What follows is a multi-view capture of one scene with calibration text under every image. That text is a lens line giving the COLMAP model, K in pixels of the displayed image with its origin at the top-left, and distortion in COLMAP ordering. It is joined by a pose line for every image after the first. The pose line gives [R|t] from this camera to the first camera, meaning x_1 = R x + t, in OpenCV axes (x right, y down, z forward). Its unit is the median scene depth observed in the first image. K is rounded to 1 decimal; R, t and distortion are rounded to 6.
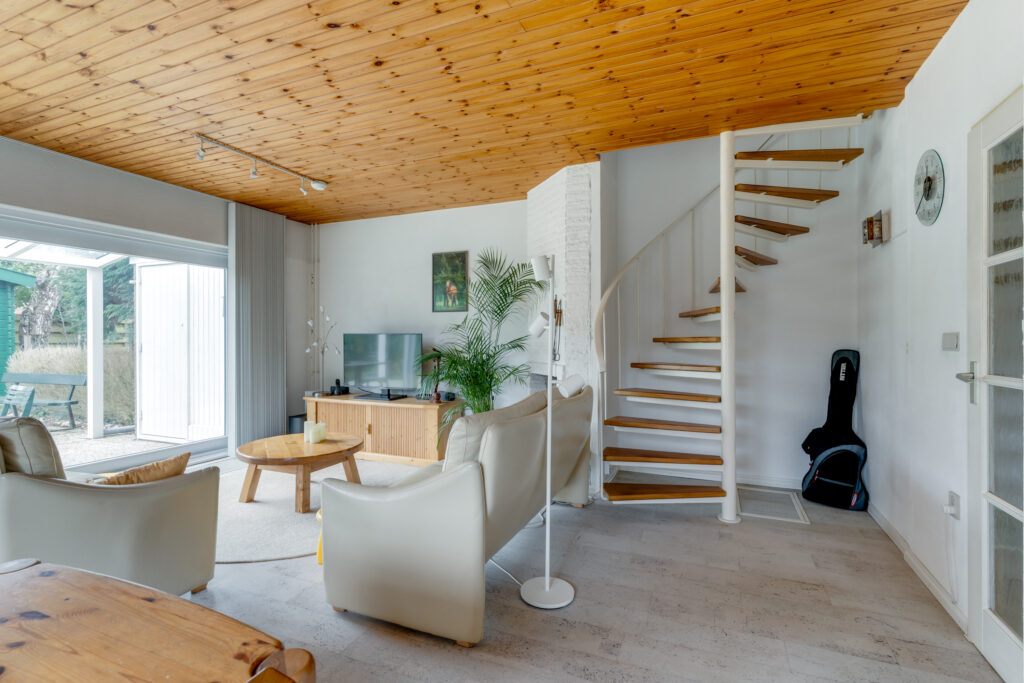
lens RADIAL K [[496.3, 0, 512.0], [0, 496.3, 341.5], [0, 0, 1]] dist [-0.001652, -0.000162]
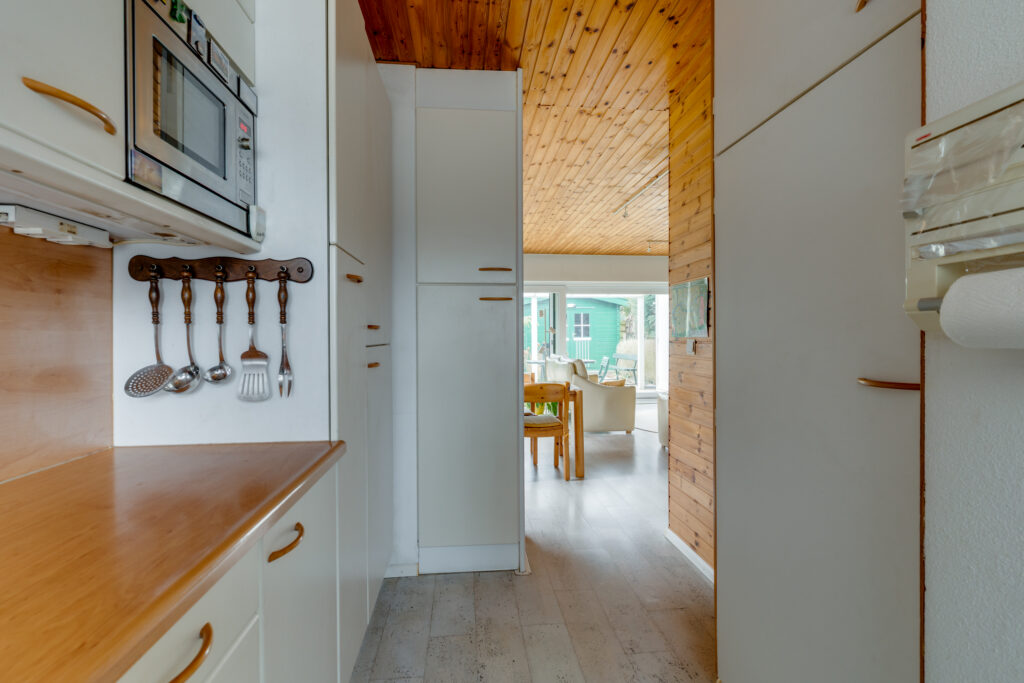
lens RADIAL K [[496.3, 0, 512.0], [0, 496.3, 341.5], [0, 0, 1]] dist [-0.001652, -0.000162]
pose [[0.487827, 0.010890, -0.872872, 0.742194], [-0.001662, 0.999932, 0.011546, -0.002944], [0.872939, -0.004182, 0.487812, -0.446498]]
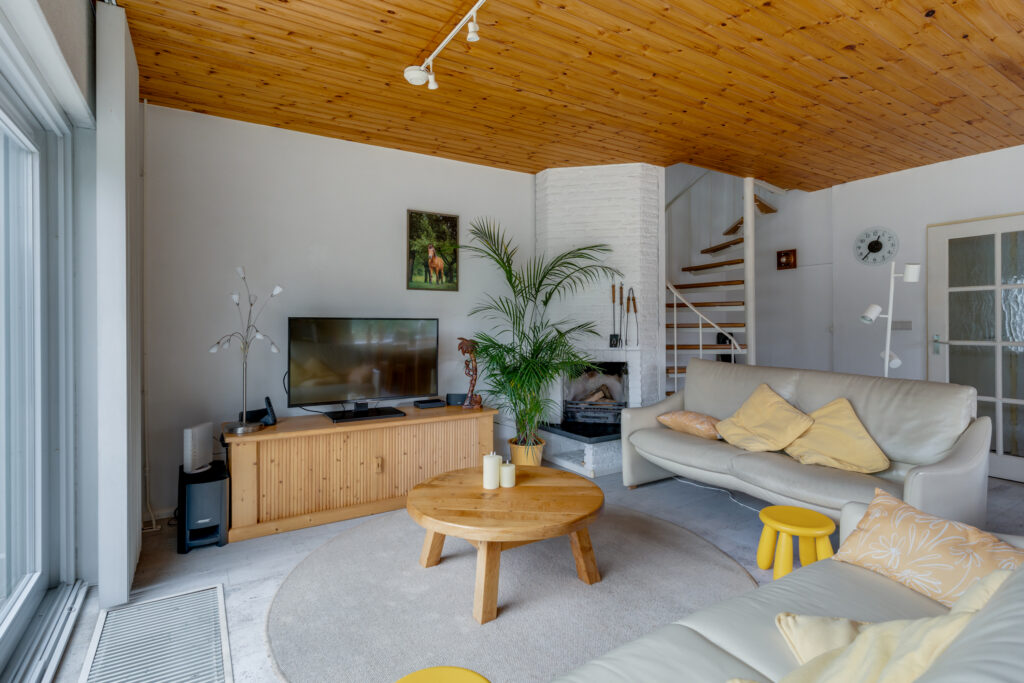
lens RADIAL K [[503.5, 0, 510.1], [0, 503.5, 327.9], [0, 0, 1]] dist [-0.004372, -0.000066]
pose [[0.573305, -0.002266, 0.819339, -0.703203], [0.008236, 0.999962, -0.002997, 0.001232], [-0.819301, 0.008466, 0.573302, 0.463789]]
